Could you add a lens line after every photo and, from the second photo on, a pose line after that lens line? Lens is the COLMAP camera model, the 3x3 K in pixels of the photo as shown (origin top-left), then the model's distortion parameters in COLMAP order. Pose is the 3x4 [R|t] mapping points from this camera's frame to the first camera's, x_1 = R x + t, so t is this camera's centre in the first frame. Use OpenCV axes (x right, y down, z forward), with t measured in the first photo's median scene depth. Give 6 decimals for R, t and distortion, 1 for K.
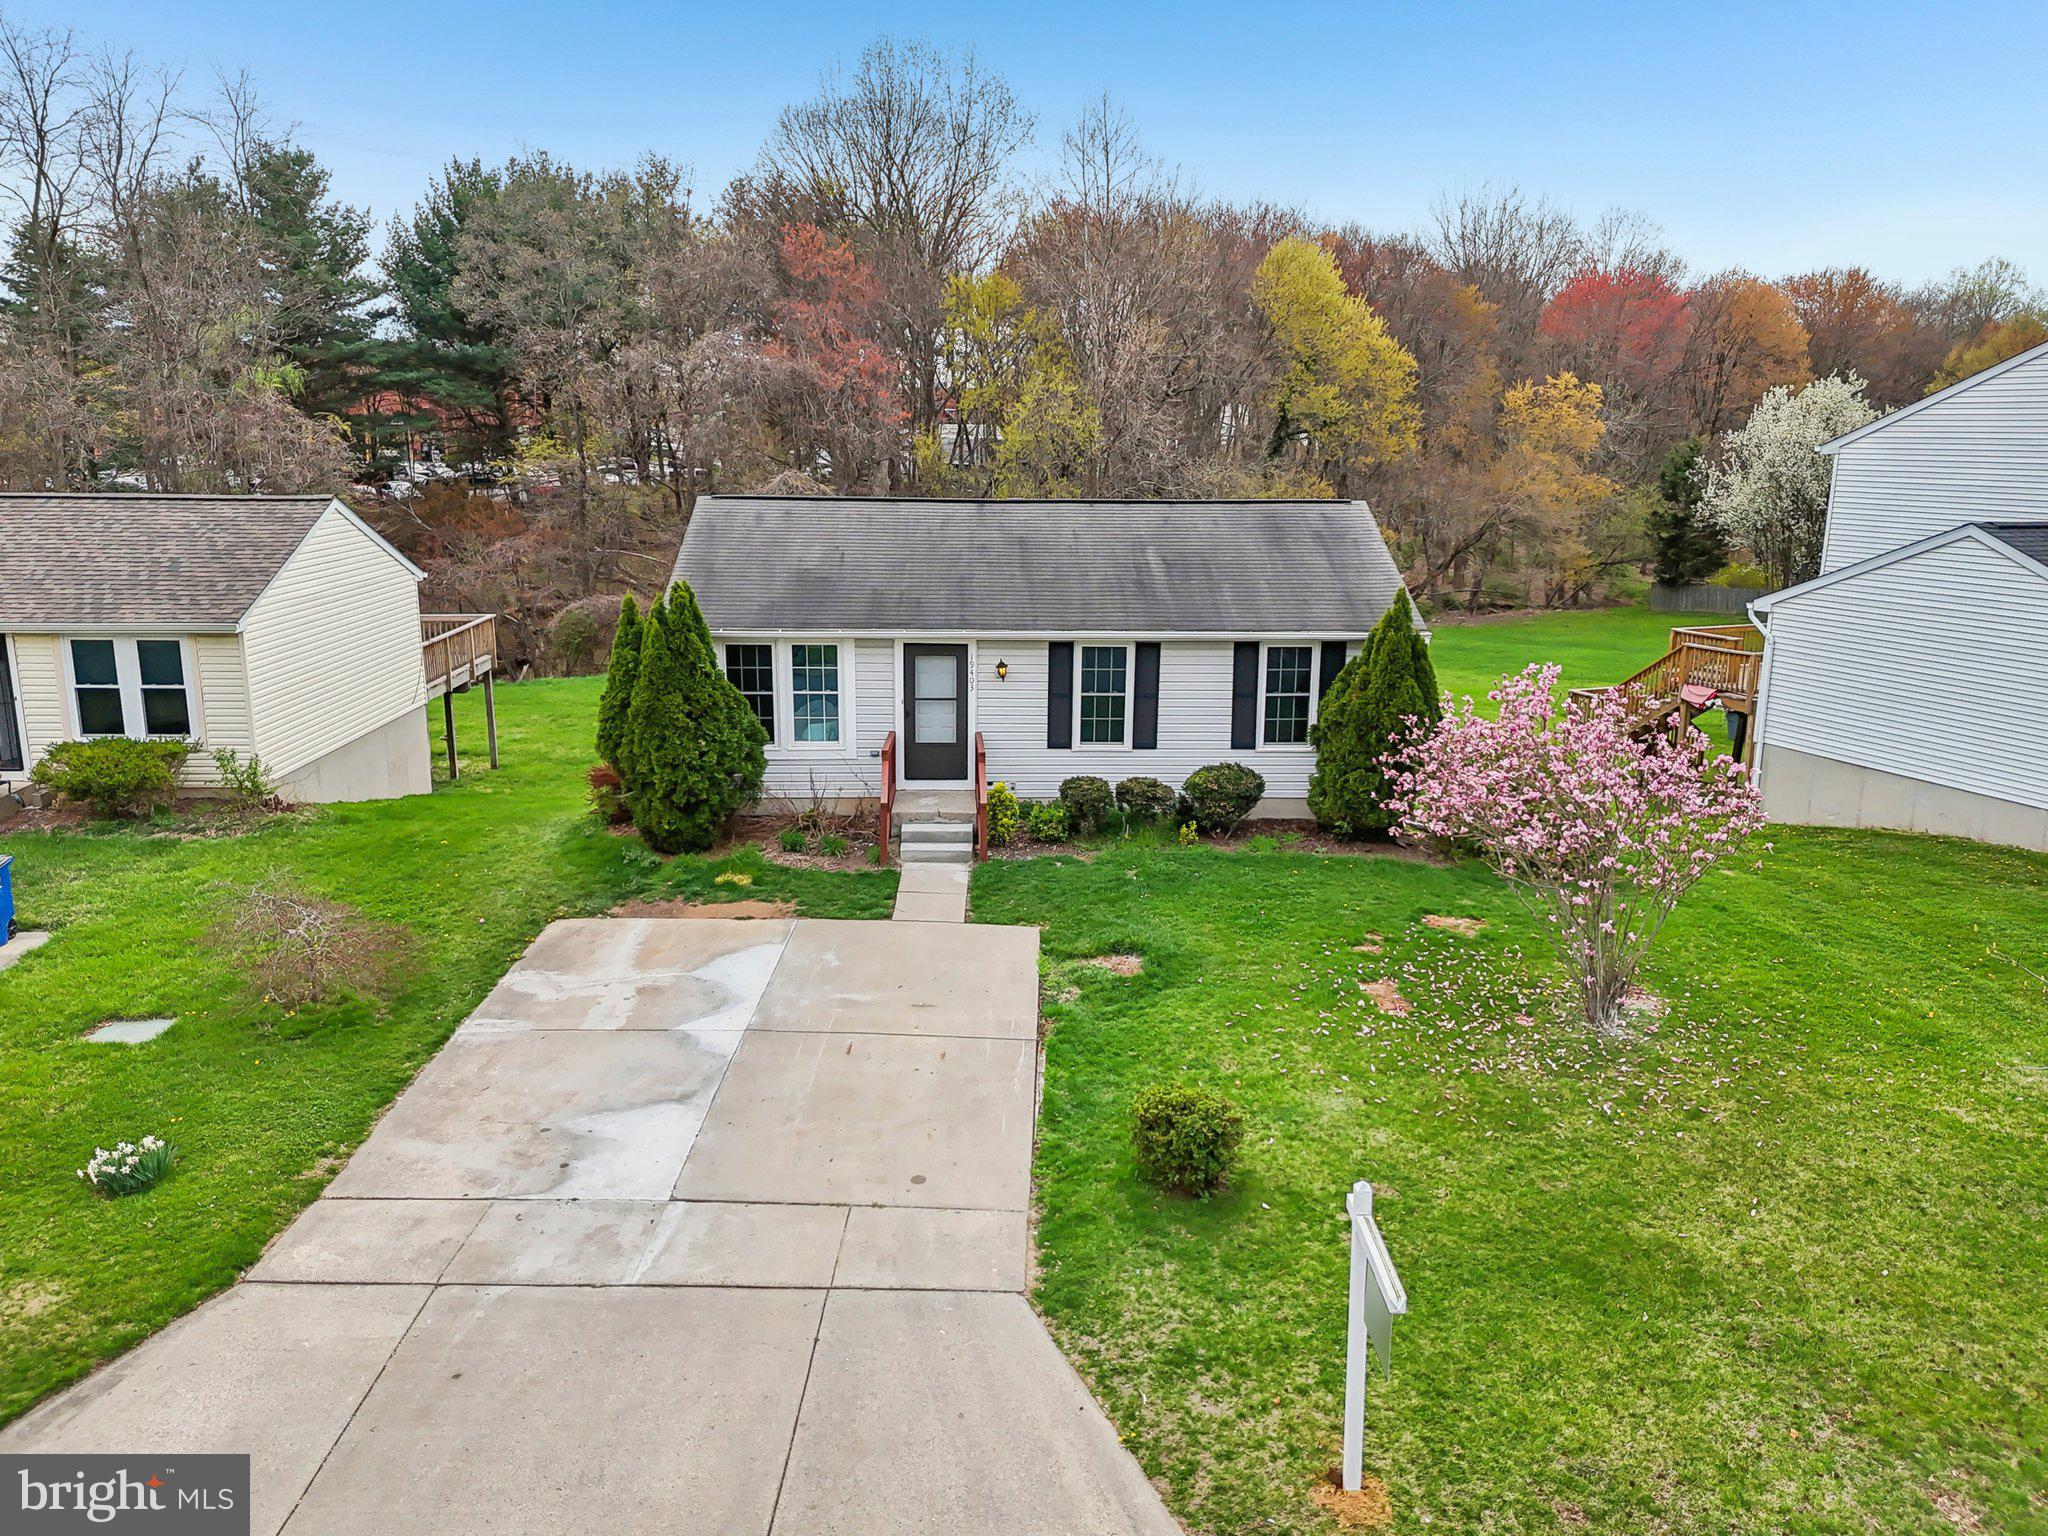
lens RADIAL K [[1517.2, 0, 1016.9], [0, 1517.2, 771.9], [0, 0, 1]] dist [0.092133, -0.092048]
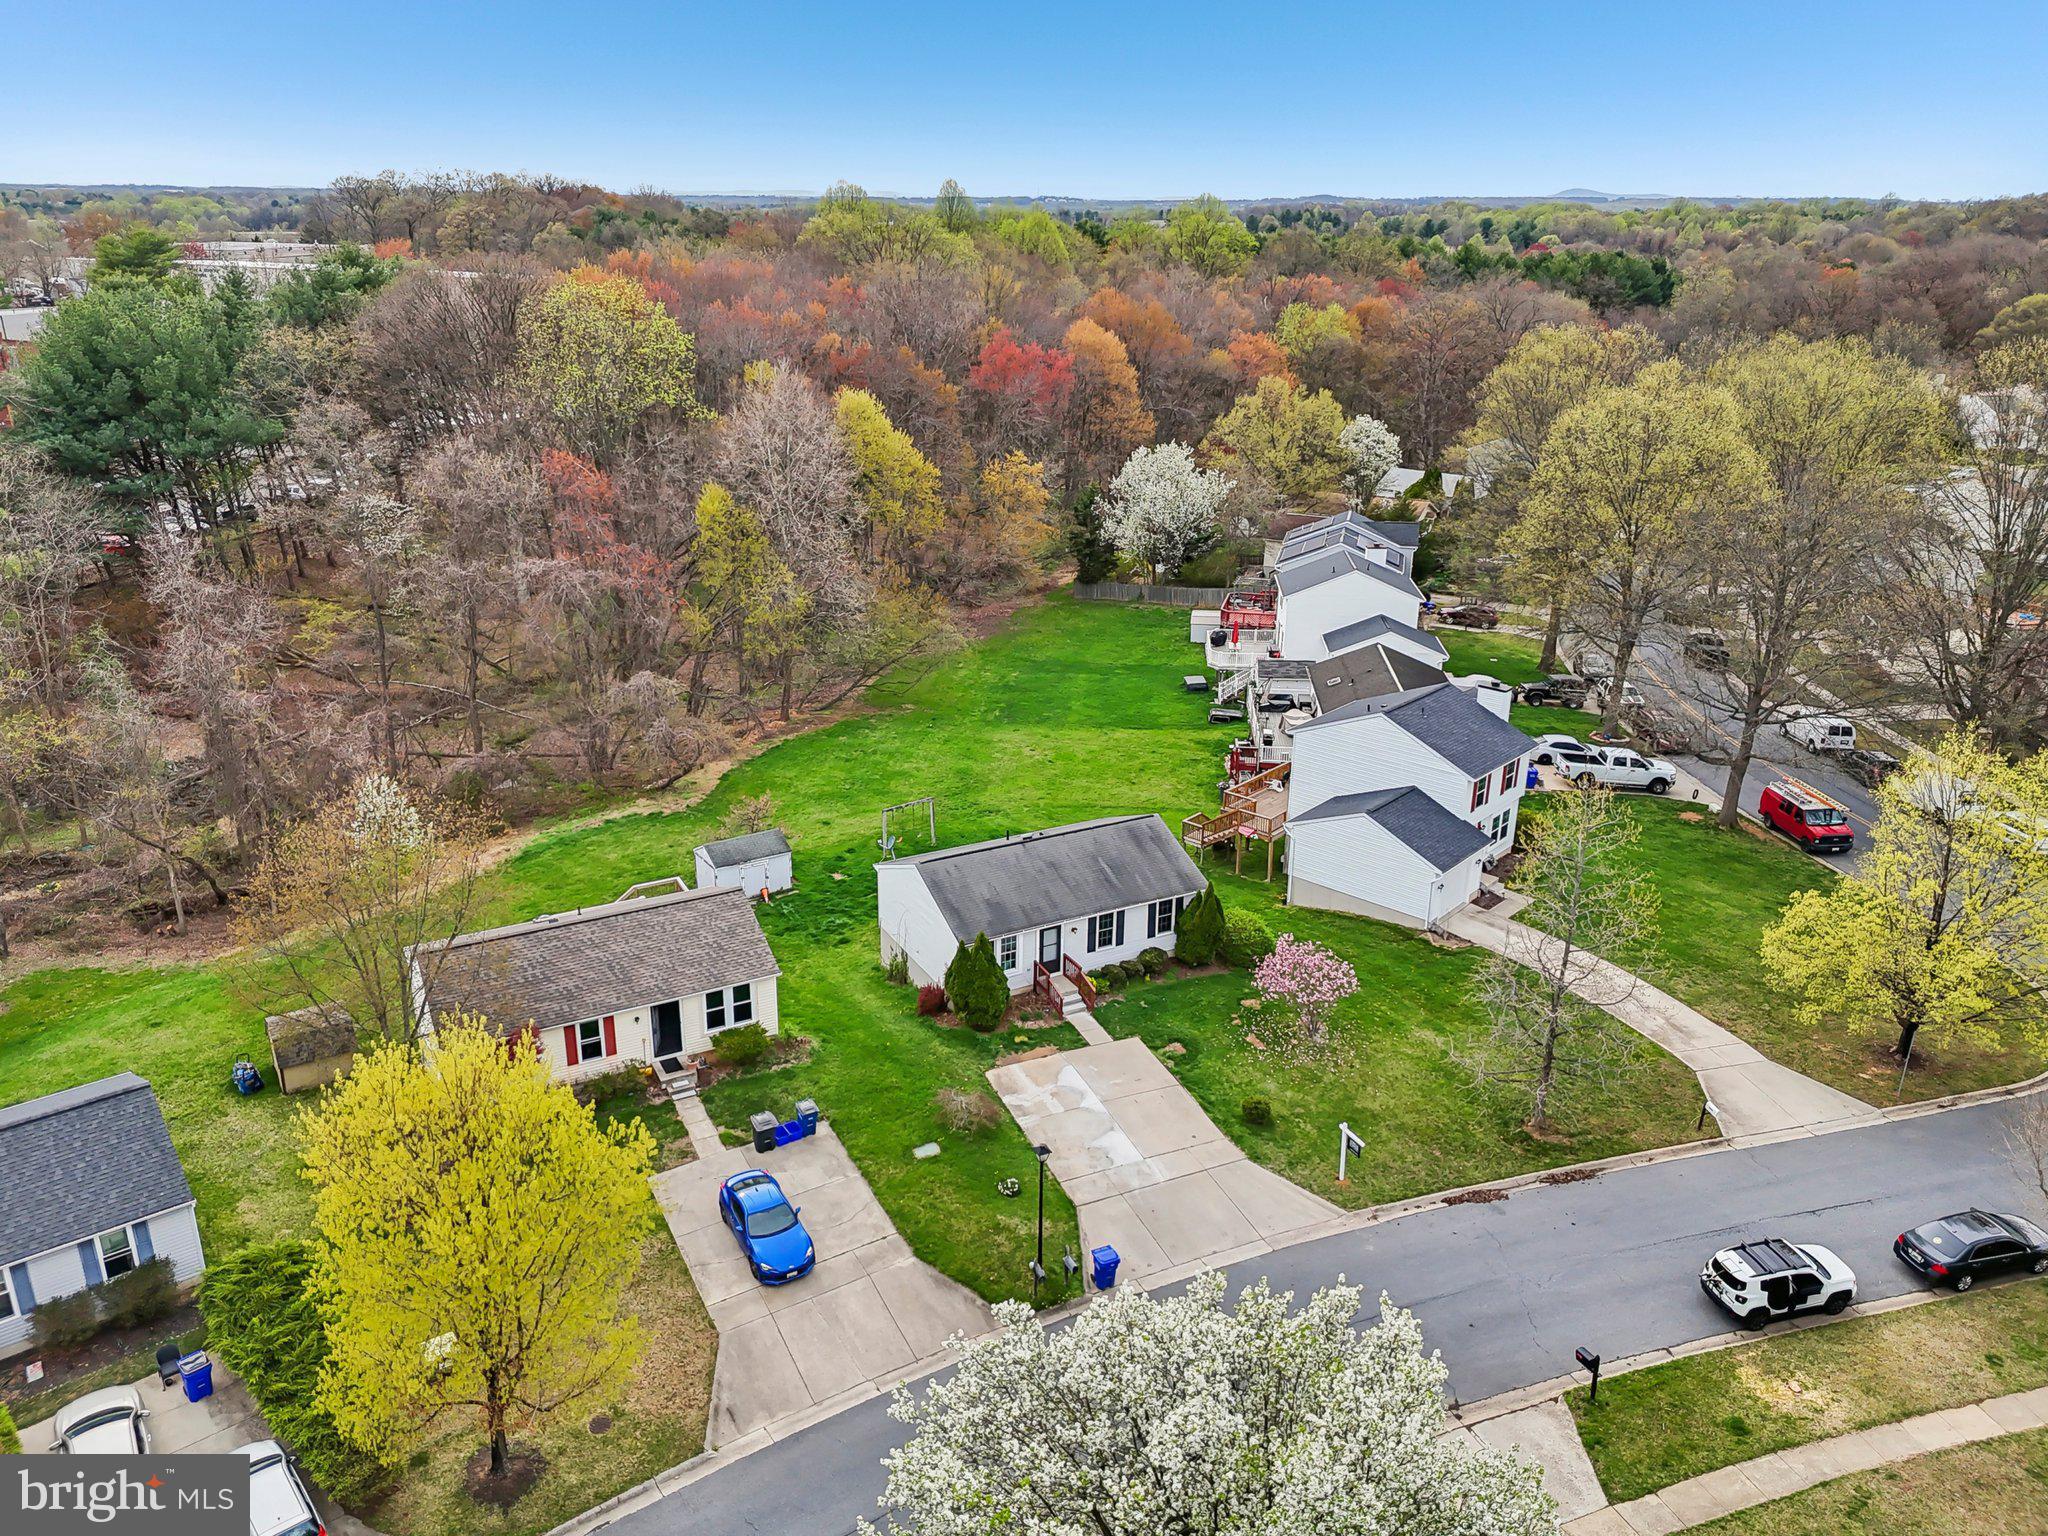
lens RADIAL K [[1517.2, 0, 1016.9], [0, 1517.2, 771.9], [0, 0, 1]] dist [0.092133, -0.092048]
pose [[0.895591, -0.156149, 0.416575, -1.127427], [0.095822, 0.982107, 0.162125, -0.758098], [-0.434437, -0.105281, 0.894528, -1.240733]]
